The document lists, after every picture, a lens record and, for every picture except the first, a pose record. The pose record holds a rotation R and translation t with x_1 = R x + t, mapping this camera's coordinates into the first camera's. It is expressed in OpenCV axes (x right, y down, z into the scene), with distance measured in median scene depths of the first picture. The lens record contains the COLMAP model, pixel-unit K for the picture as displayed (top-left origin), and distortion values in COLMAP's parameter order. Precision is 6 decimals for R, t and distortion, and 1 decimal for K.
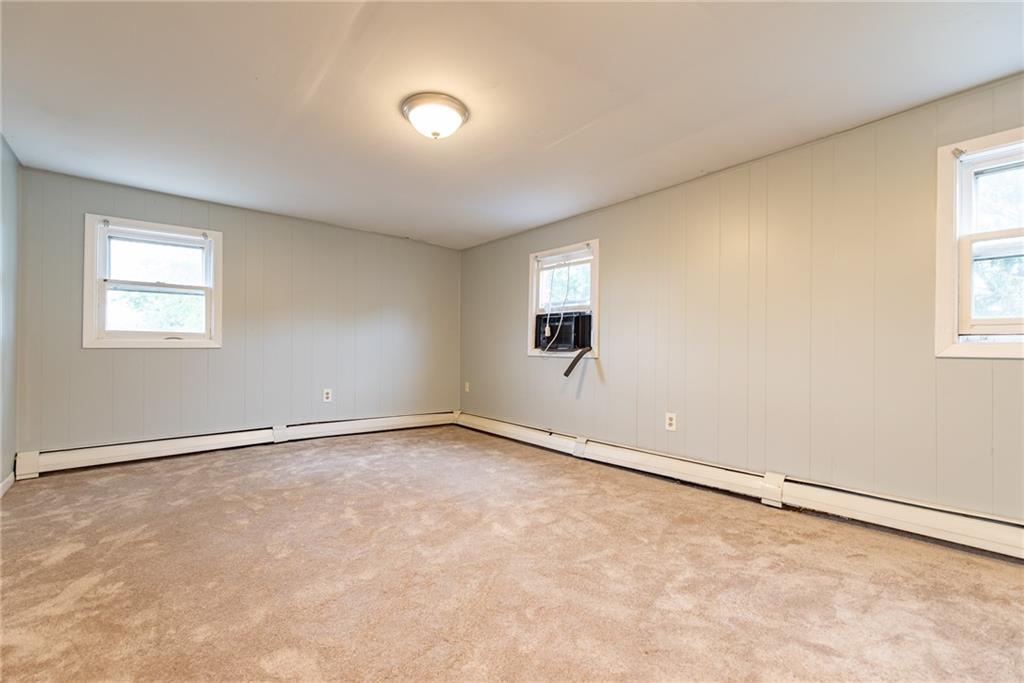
lens RADIAL K [[439.0, 0, 508.9], [0, 439.0, 345.3], [0, 0, 1]] dist [0.002233, 0.000358]
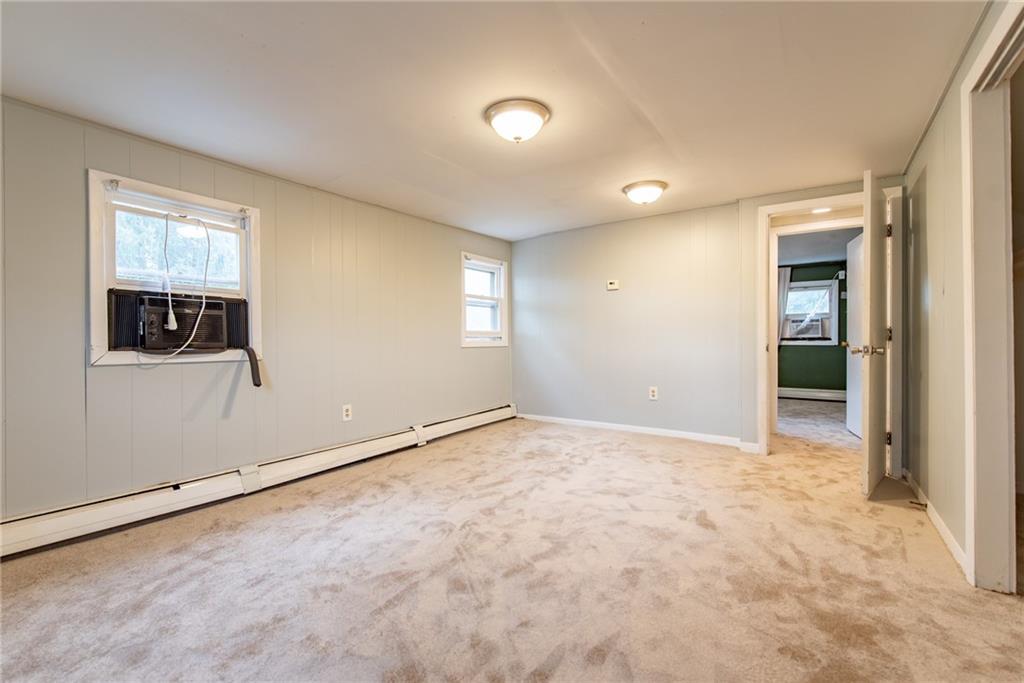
lens RADIAL K [[445.6, 0, 514.0], [0, 445.6, 343.4], [0, 0, 1]] dist [-0.001195, -0.000507]
pose [[-0.277677, -0.009309, 0.960629, -0.687219], [0.000771, 0.999951, 0.009913, -0.007979], [-0.960674, 0.003493, -0.277656, 0.768383]]
